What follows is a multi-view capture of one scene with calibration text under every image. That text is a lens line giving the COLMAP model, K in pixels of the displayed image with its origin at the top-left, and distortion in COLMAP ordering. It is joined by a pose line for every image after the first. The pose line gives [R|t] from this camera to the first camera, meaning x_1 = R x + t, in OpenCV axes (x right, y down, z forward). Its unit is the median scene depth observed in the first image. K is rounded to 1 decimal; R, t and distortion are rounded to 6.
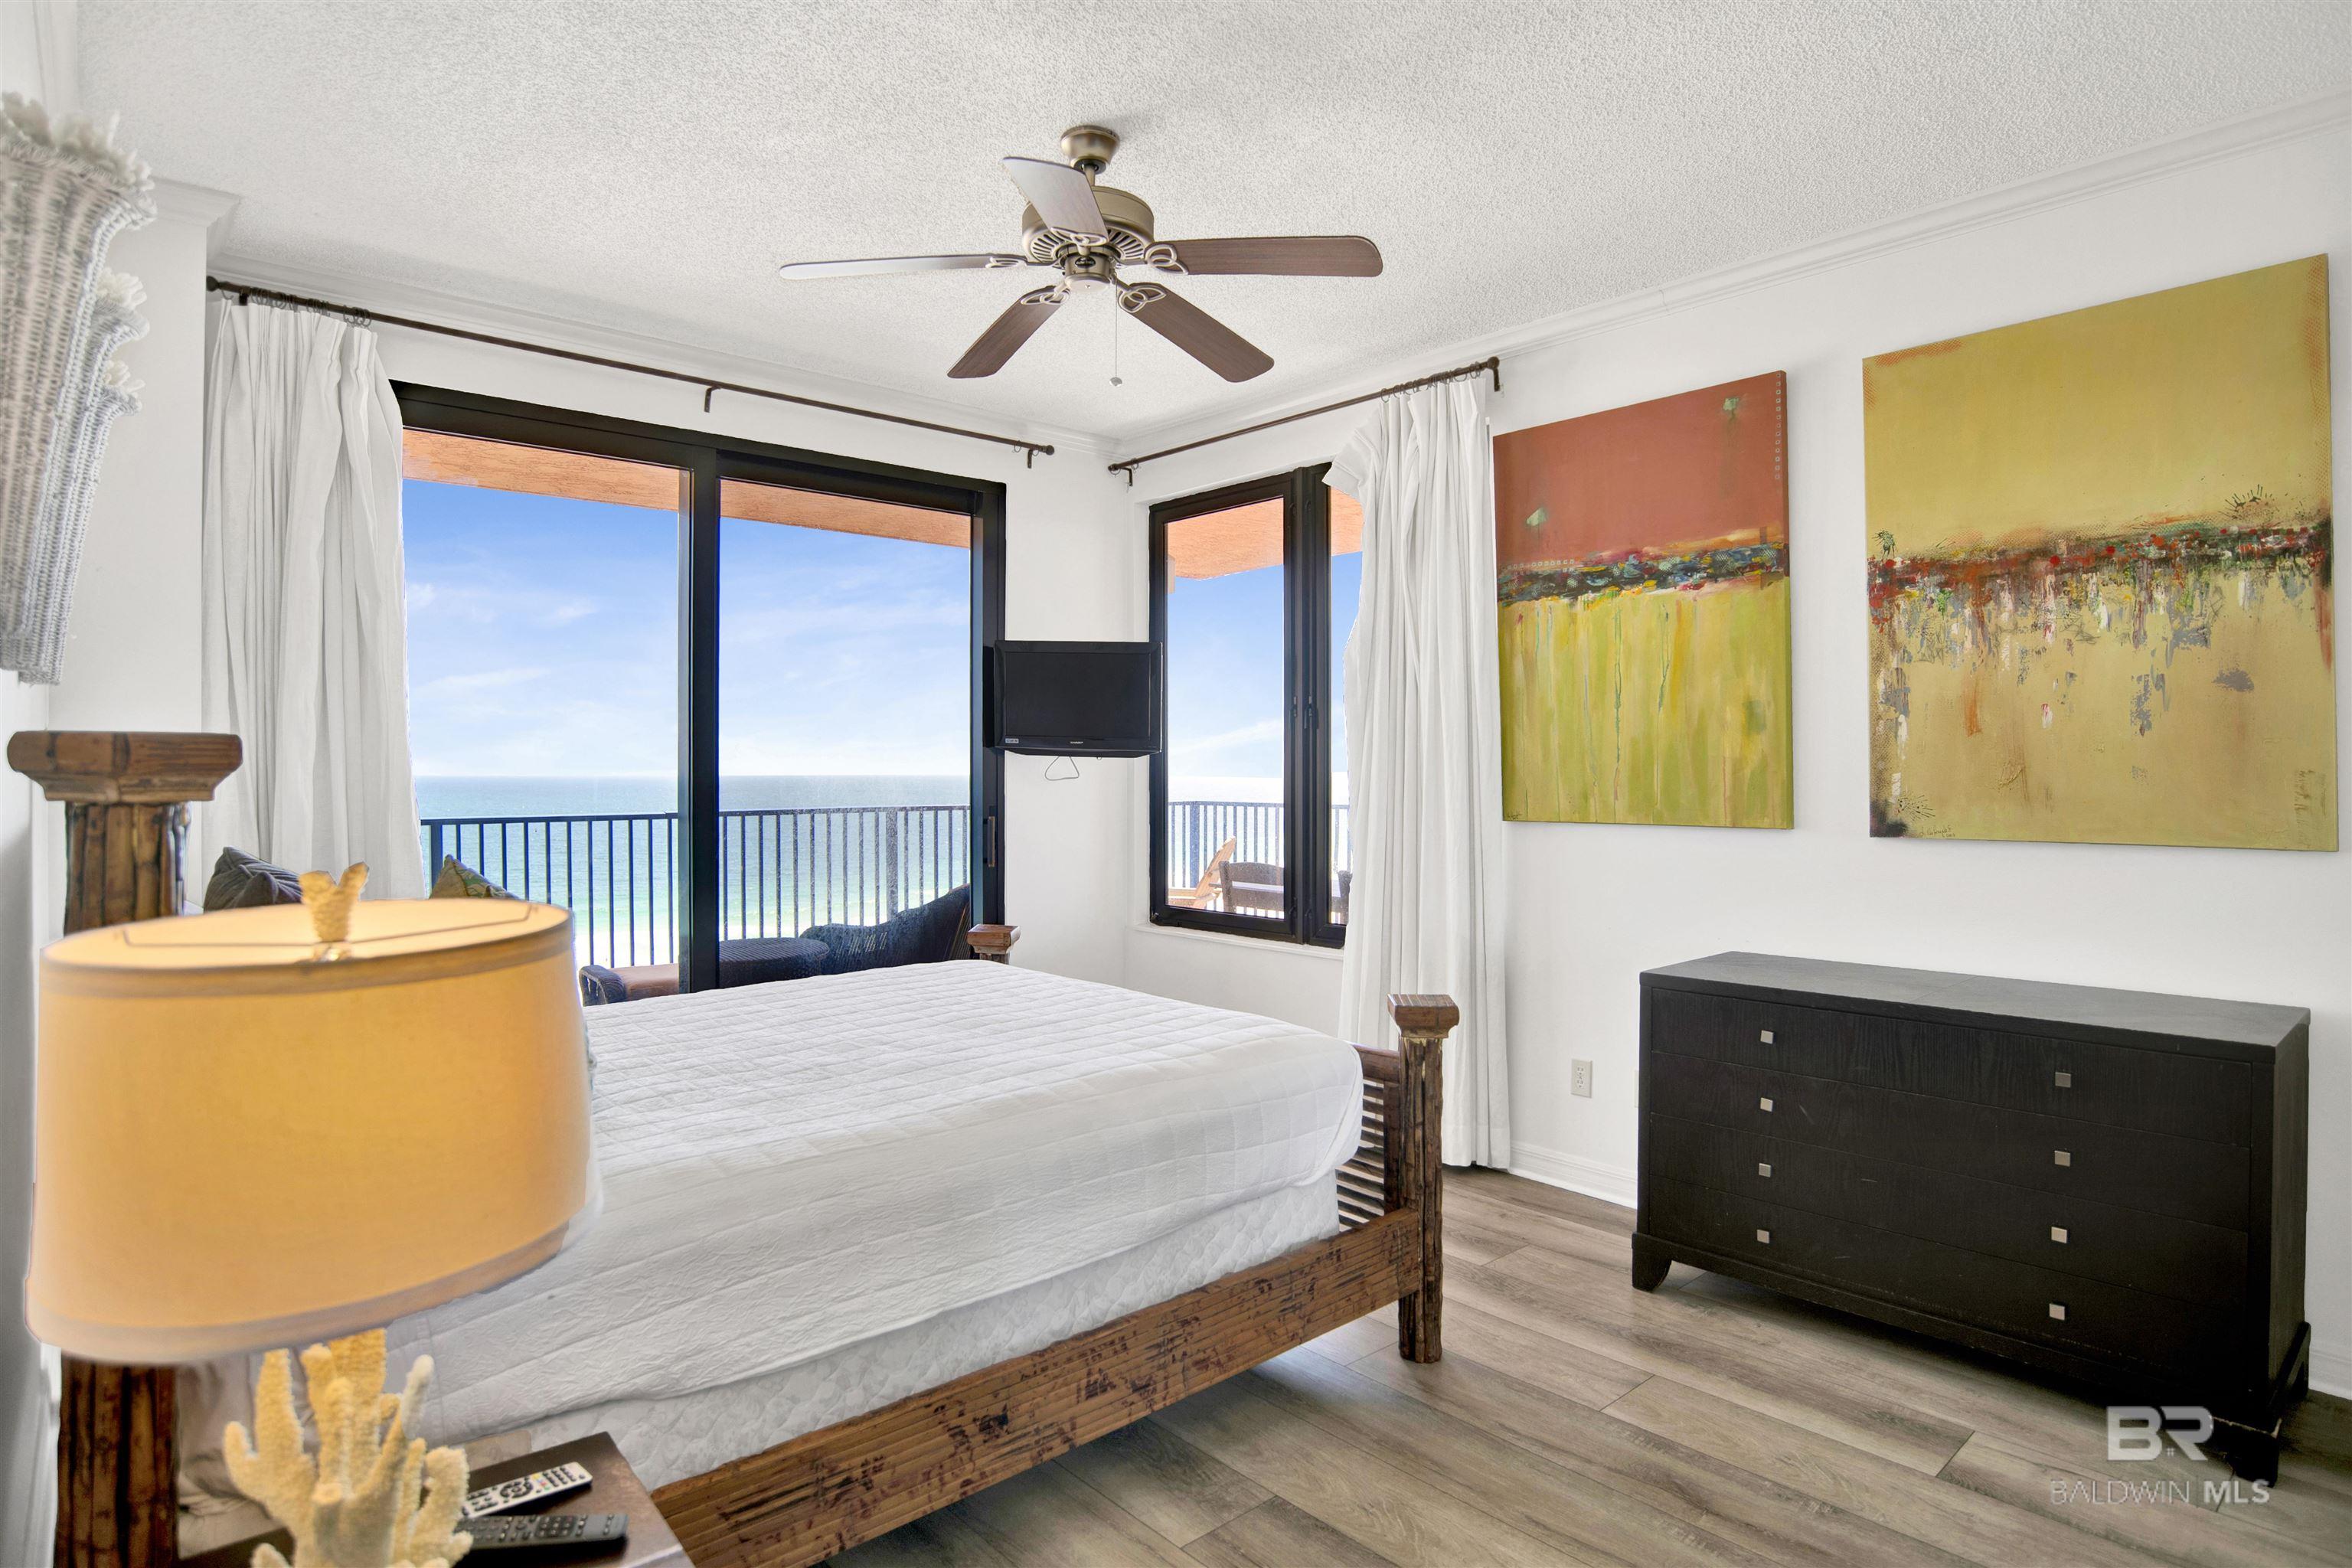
lens RADIAL K [[1267.7, 0, 1187.1], [0, 1267.7, 781.3], [0, 0, 1]] dist [-0.072496, 0.027820]
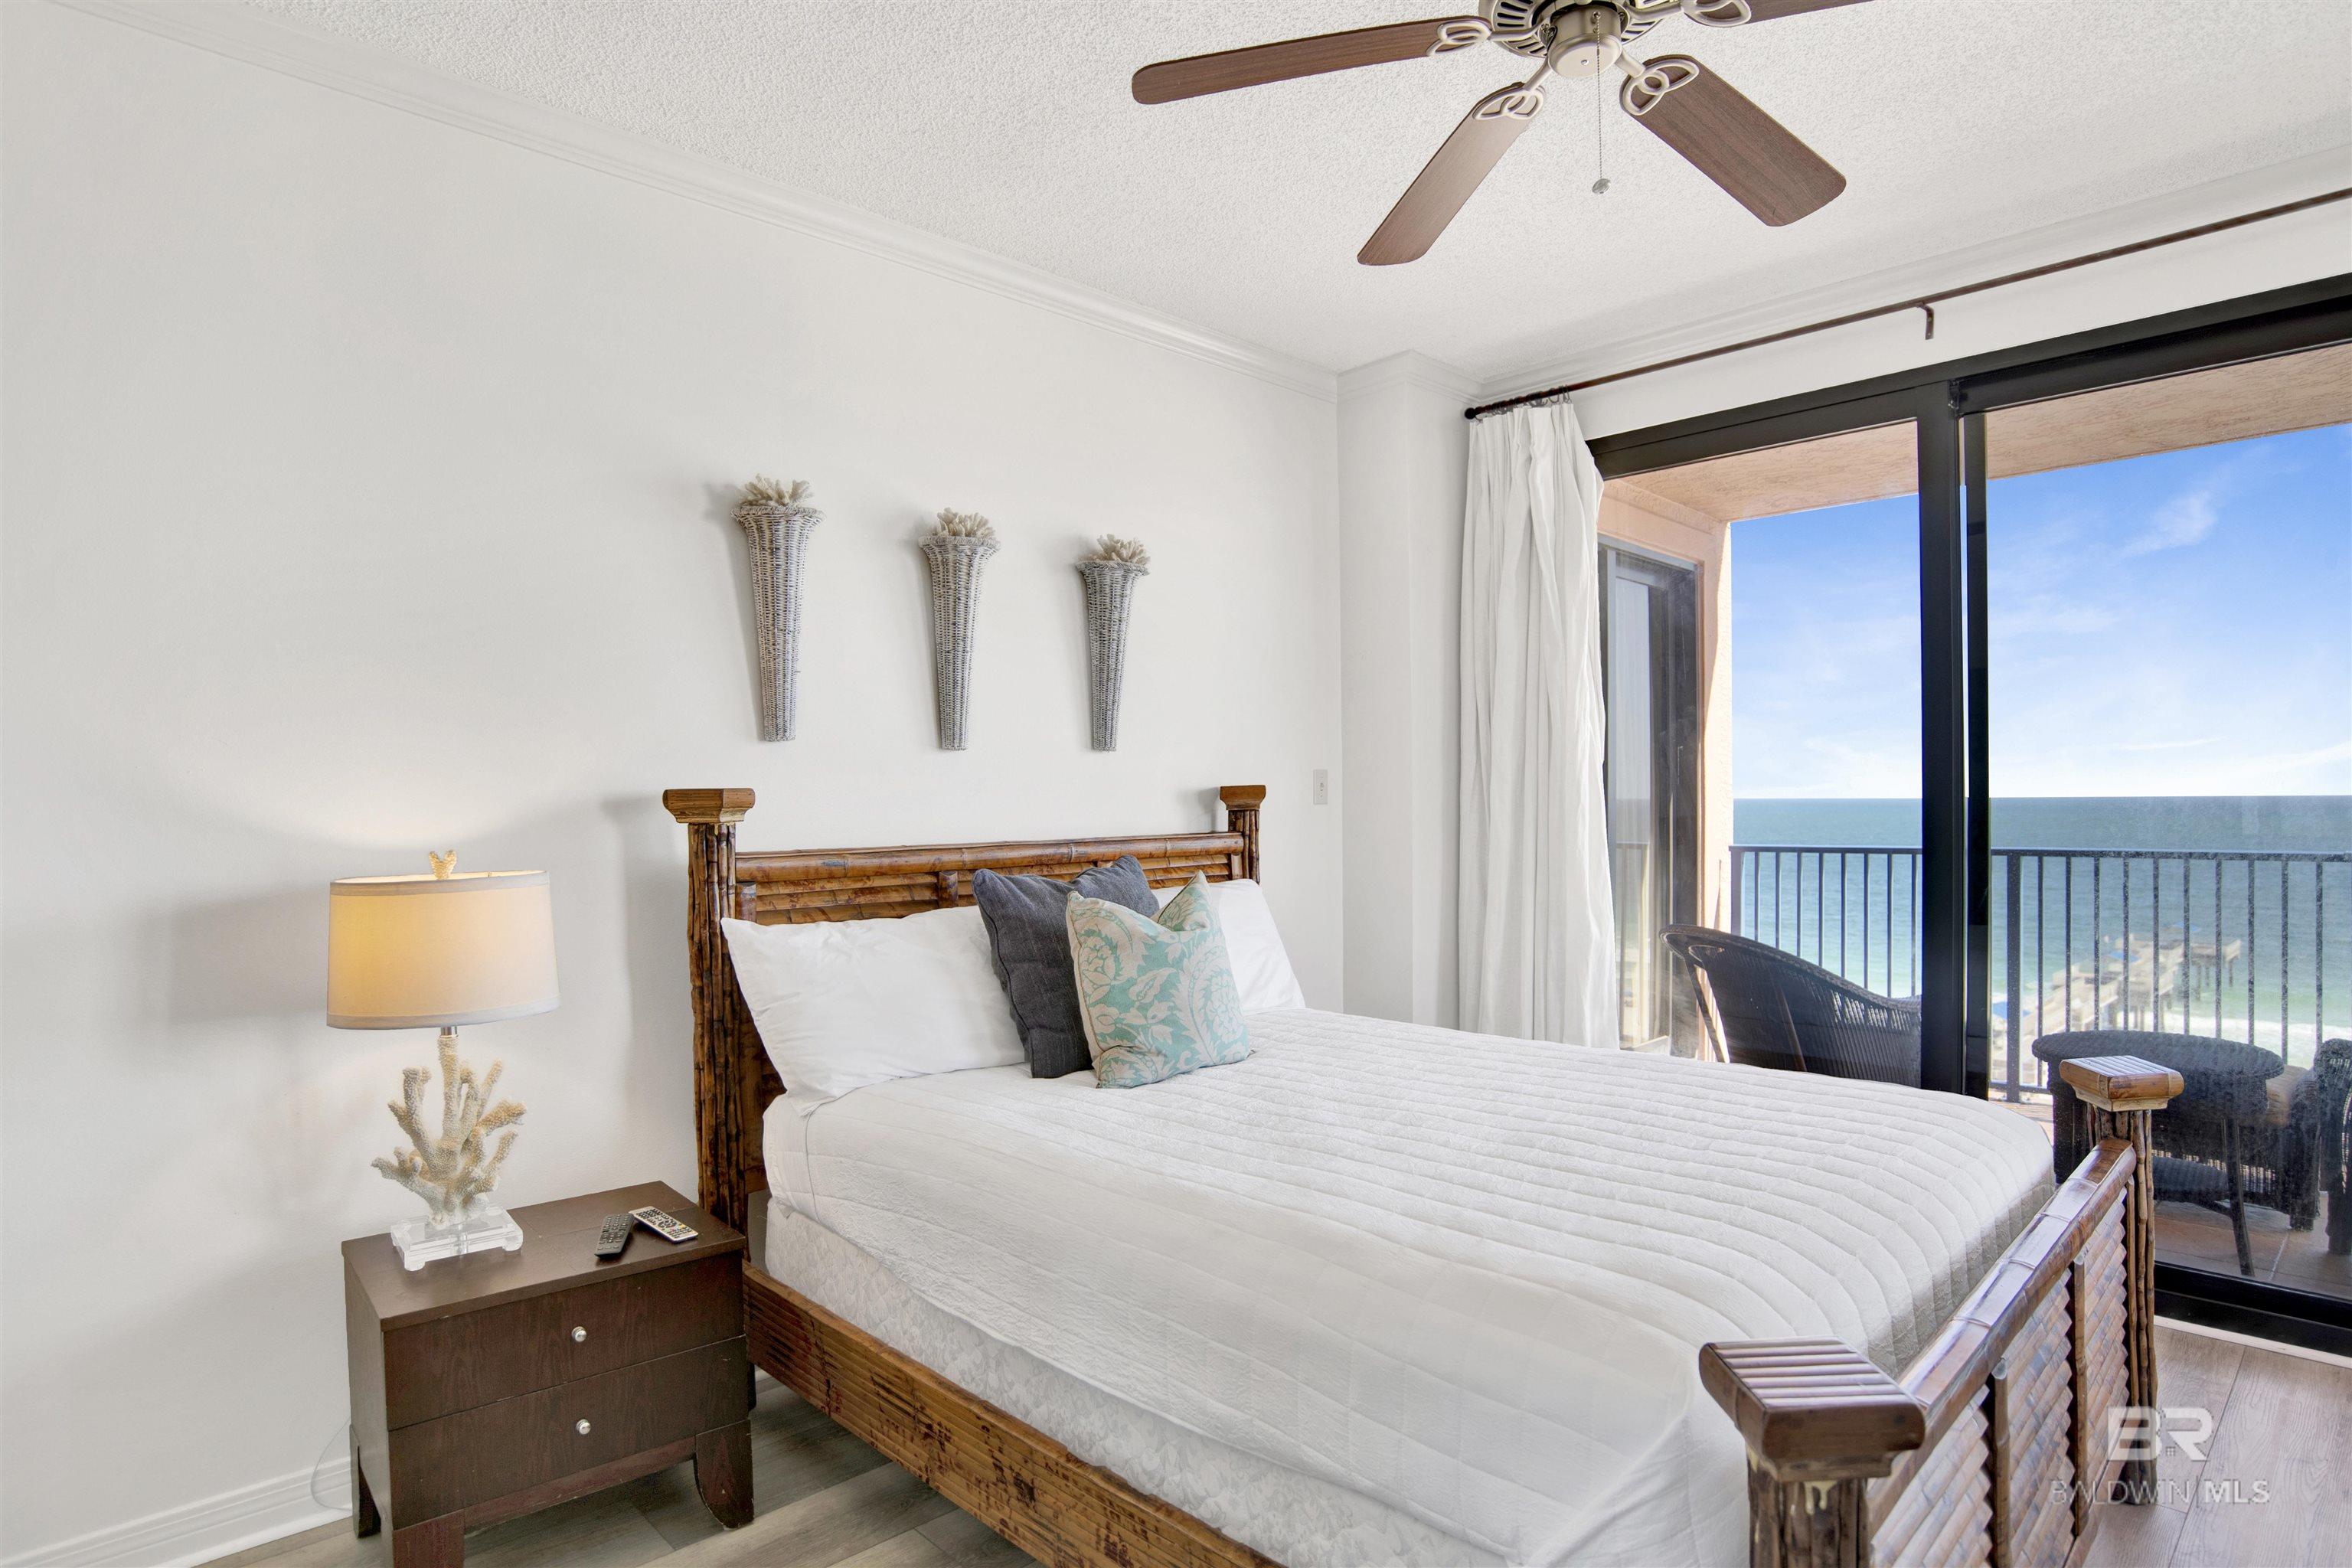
lens RADIAL K [[1267.7, 0, 1182.4], [0, 1267.7, 787.8], [0, 0, 1]] dist [-0.072496, 0.027820]
pose [[0.024029, -0.007468, -0.999683, 0.458412], [0.001298, 0.999971, -0.007439, -0.010193], [0.999710, -0.001119, 0.024038, 0.621698]]
